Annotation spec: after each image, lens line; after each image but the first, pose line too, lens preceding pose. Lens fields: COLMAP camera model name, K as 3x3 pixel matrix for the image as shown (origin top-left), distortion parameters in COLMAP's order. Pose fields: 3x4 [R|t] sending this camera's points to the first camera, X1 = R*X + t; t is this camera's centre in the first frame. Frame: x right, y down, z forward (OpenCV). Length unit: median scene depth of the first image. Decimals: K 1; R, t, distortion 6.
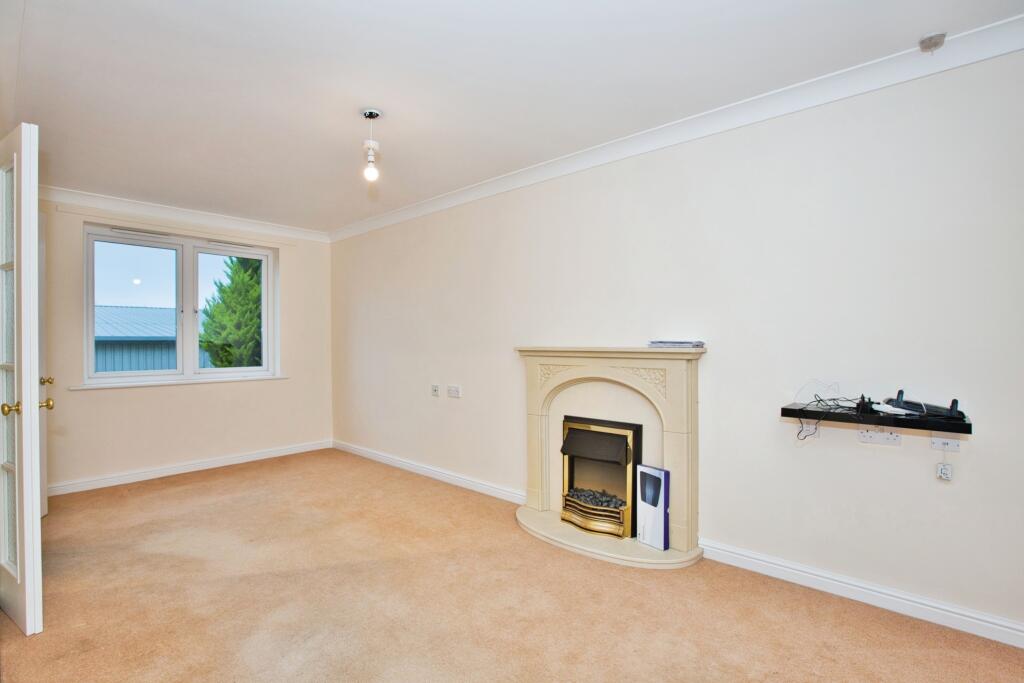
lens RADIAL K [[489.9, 0, 512.0], [0, 489.9, 341.5], [0, 0, 1]] dist [-0.000651, -0.000179]
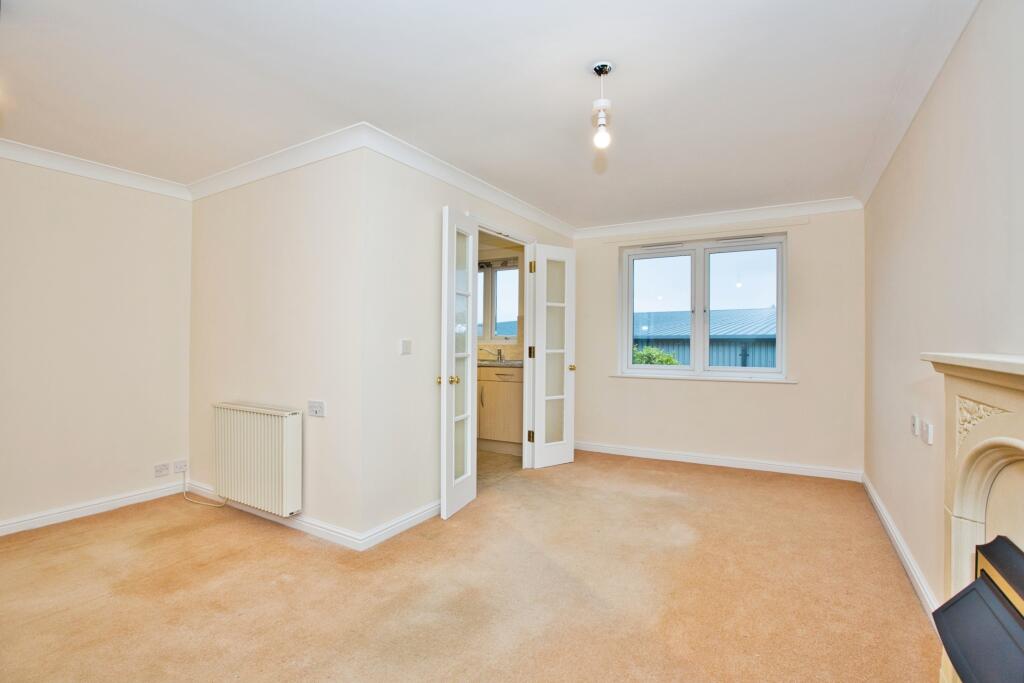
lens RADIAL K [[489.9, 0, 512.0], [0, 489.9, 341.5], [0, 0, 1]] dist [-0.000546, 0.000089]
pose [[0.213290, 0.004798, -0.976977, 0.289754], [-0.001920, 0.999988, 0.004492, -0.000386], [0.976987, 0.000918, 0.213297, 0.389402]]
